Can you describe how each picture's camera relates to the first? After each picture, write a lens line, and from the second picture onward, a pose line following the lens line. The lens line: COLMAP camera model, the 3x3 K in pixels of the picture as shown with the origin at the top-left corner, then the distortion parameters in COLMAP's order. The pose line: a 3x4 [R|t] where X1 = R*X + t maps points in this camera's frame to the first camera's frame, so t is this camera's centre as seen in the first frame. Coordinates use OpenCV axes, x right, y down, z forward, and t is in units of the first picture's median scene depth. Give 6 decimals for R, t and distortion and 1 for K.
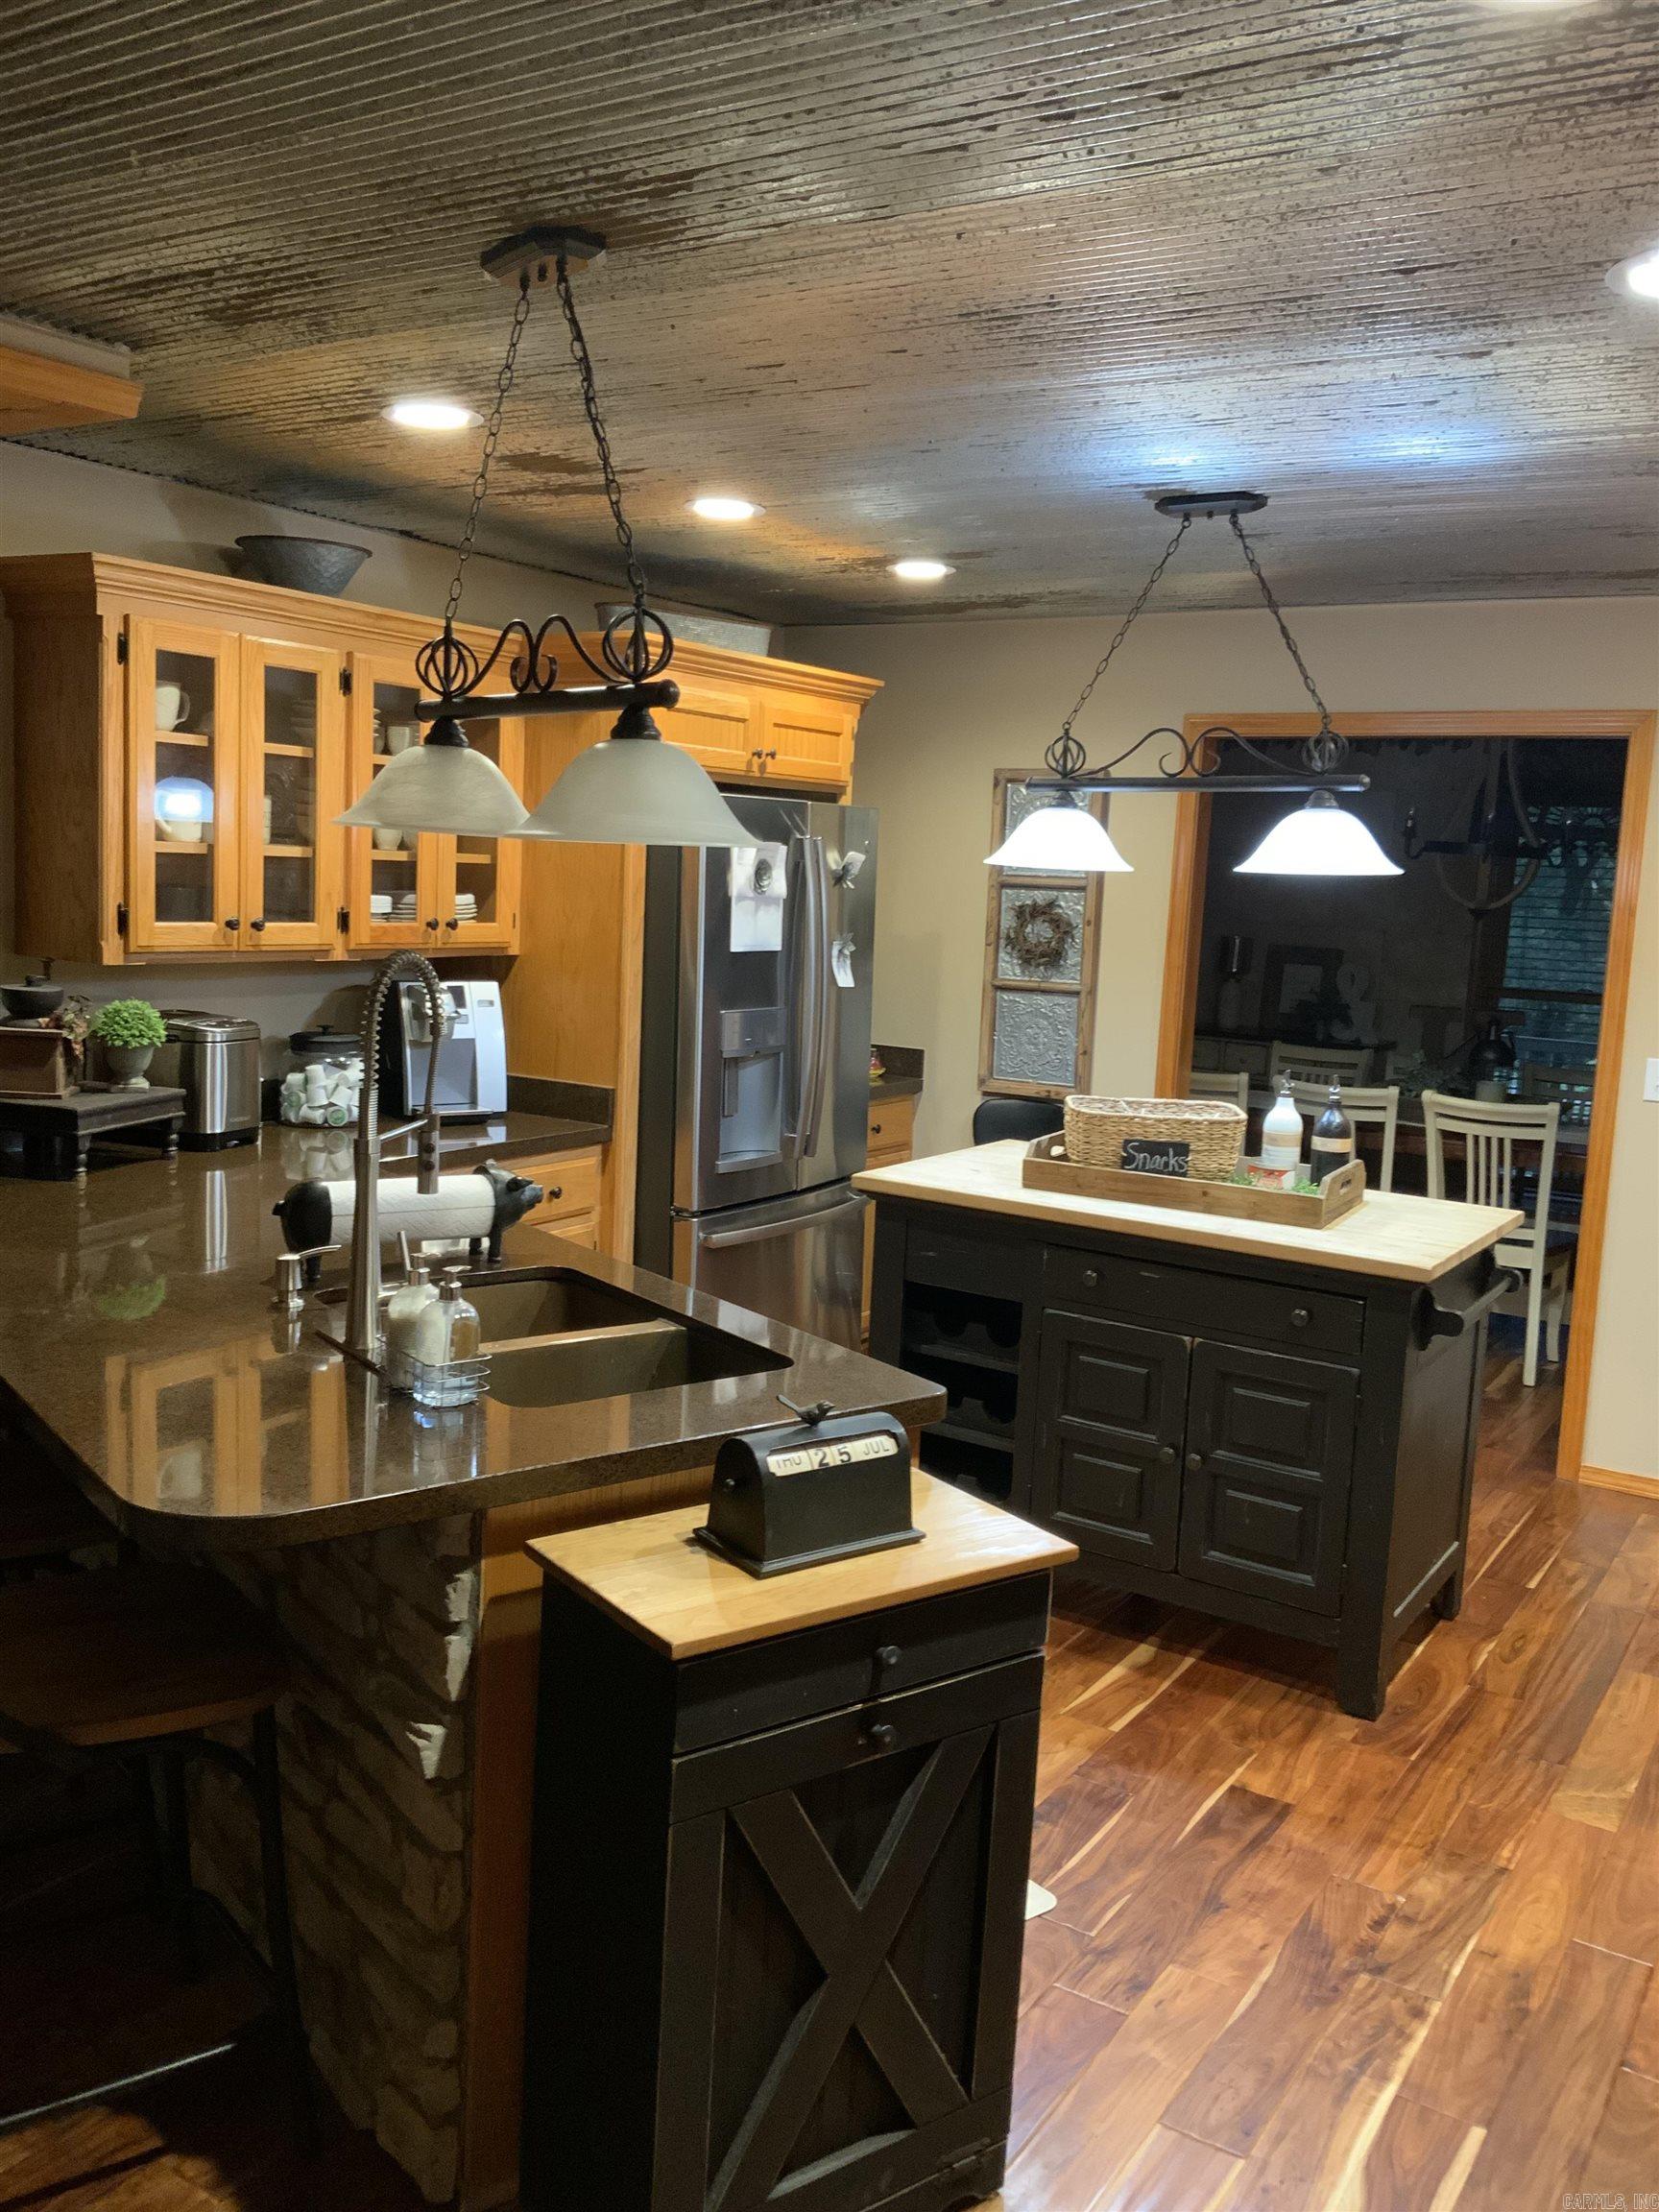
lens RADIAL K [[1850.3, 0, 839.1], [0, 1850.3, 1094.8], [0, 0, 1]] dist [-0.004973, -0.051901]
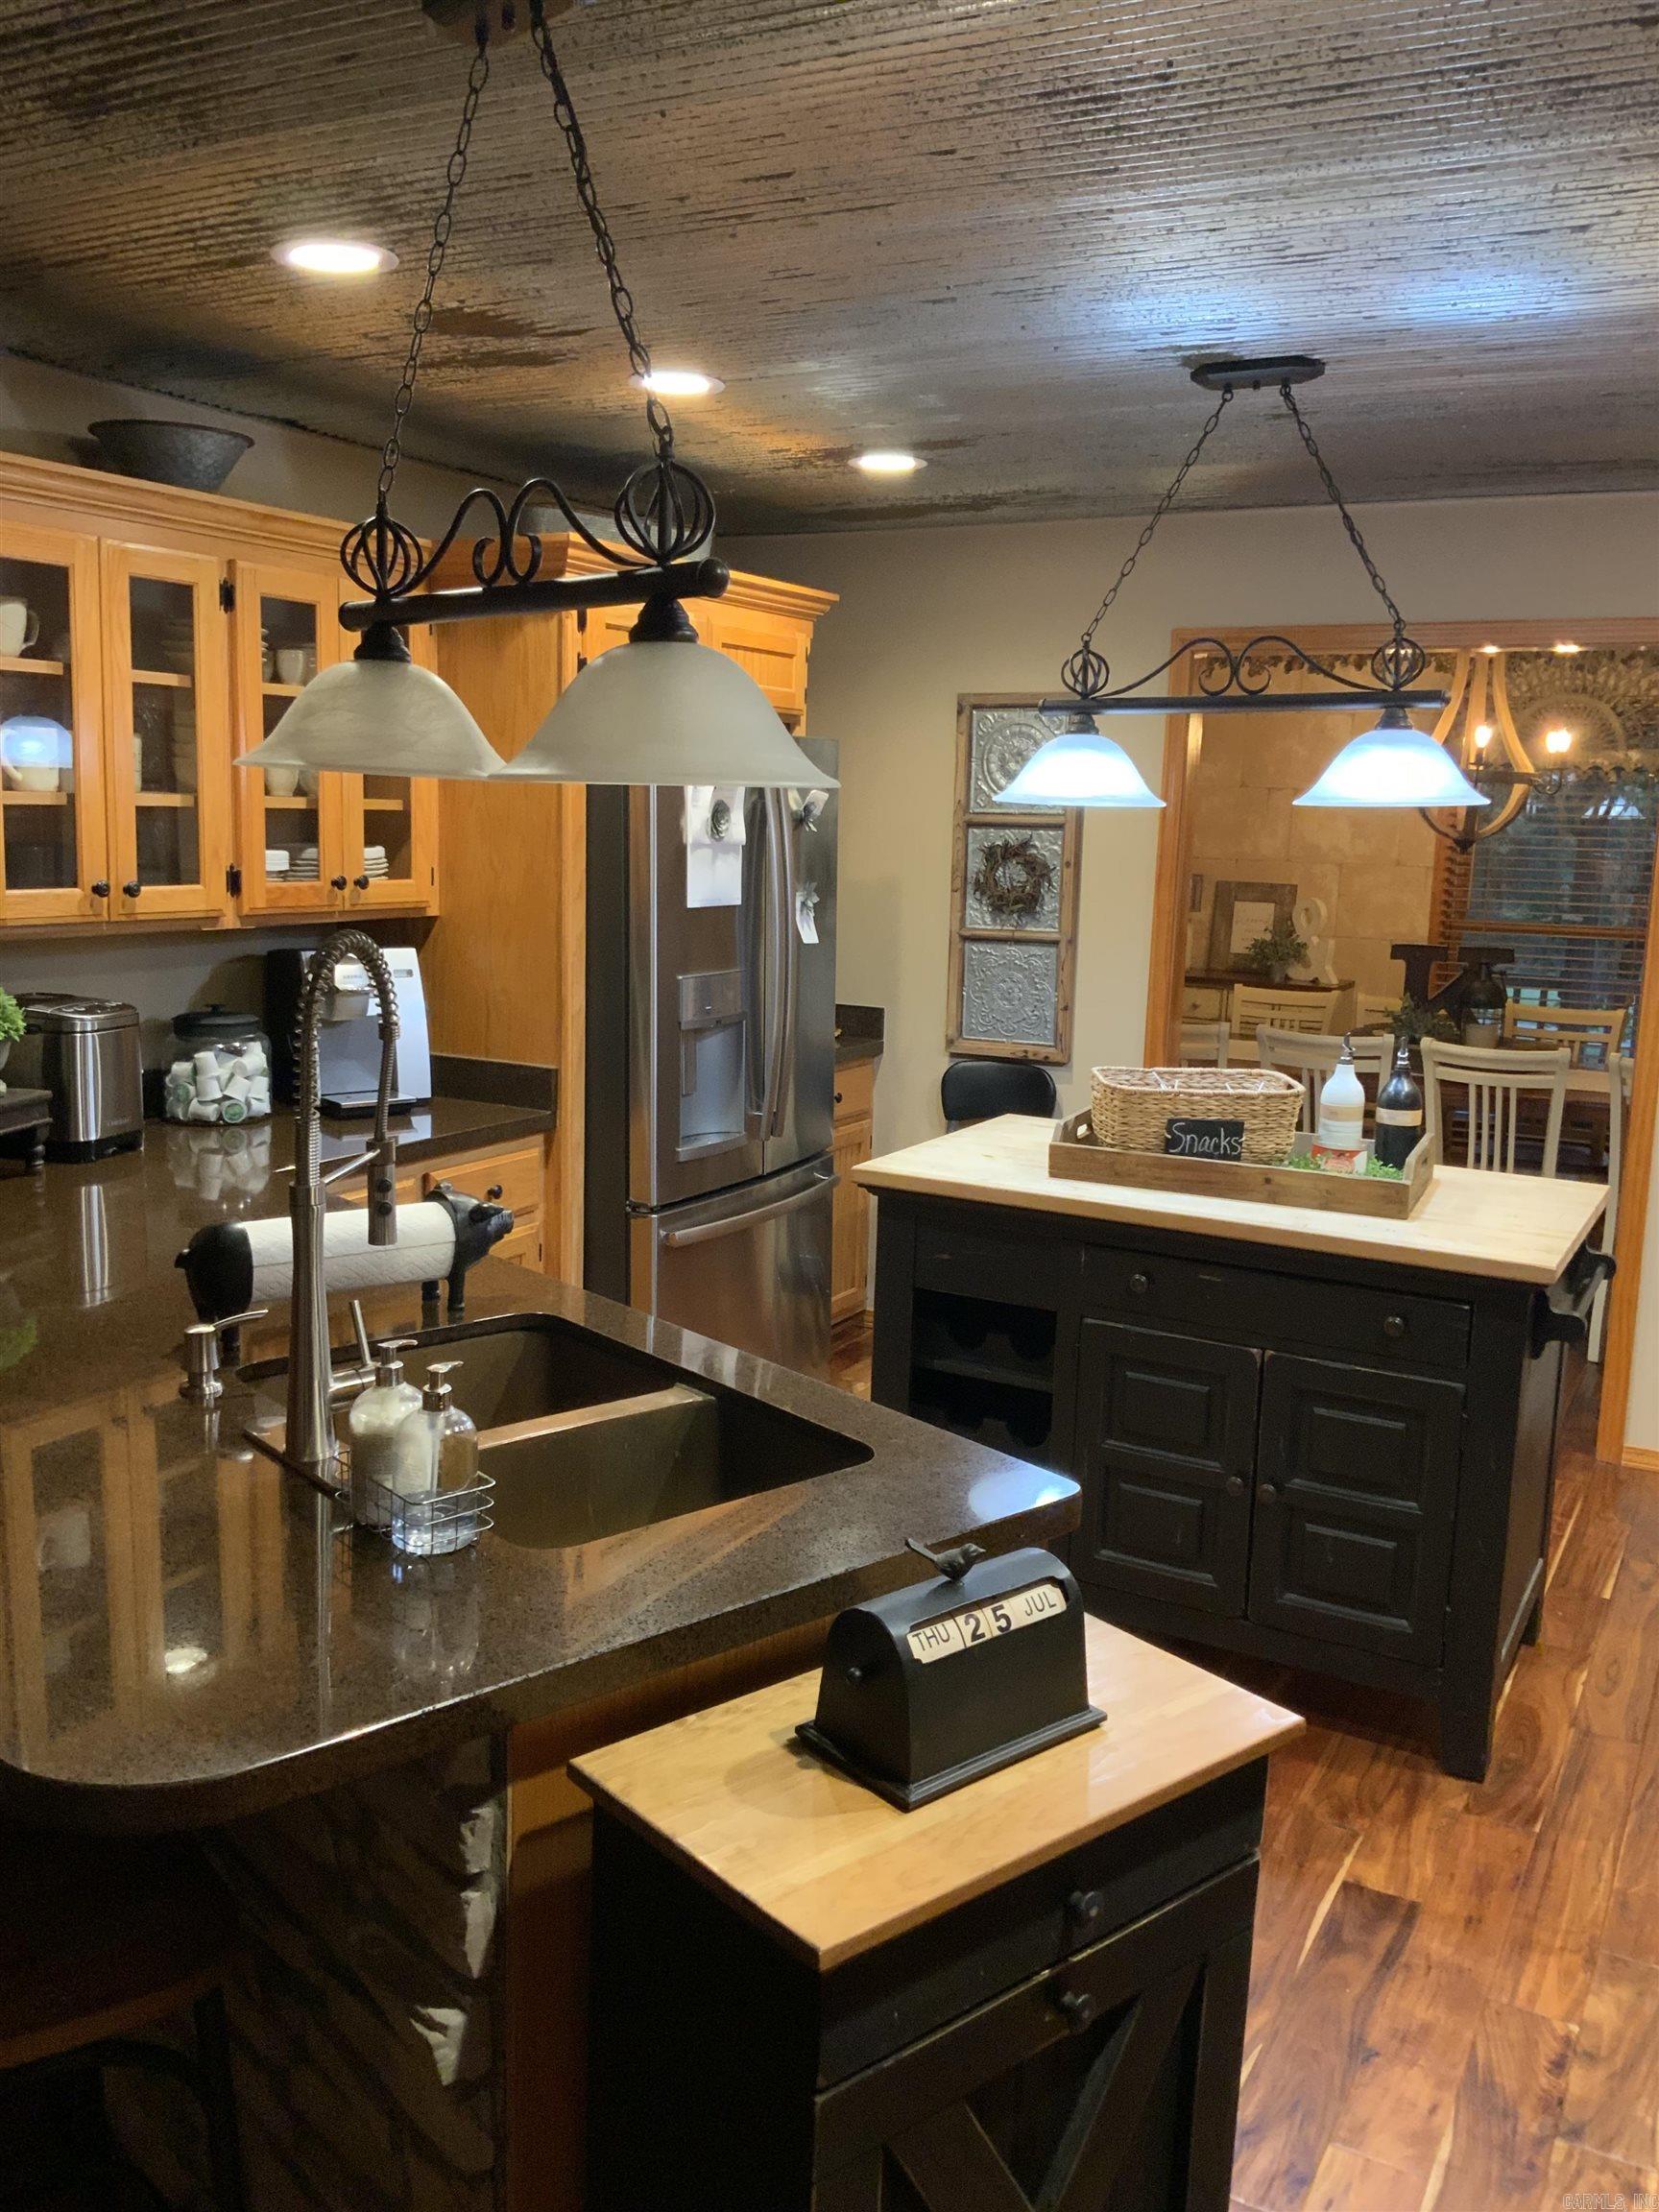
lens RADIAL K [[1850.3, 0, 838.7], [0, 1850.3, 1098.0], [0, 0, 1]] dist [-0.004973, -0.051901]
pose [[0.997487, -0.028092, 0.065049, -0.057338], [0.025735, 0.998992, 0.036792, -0.022252], [-0.066017, -0.035026, 0.997204, 0.155621]]
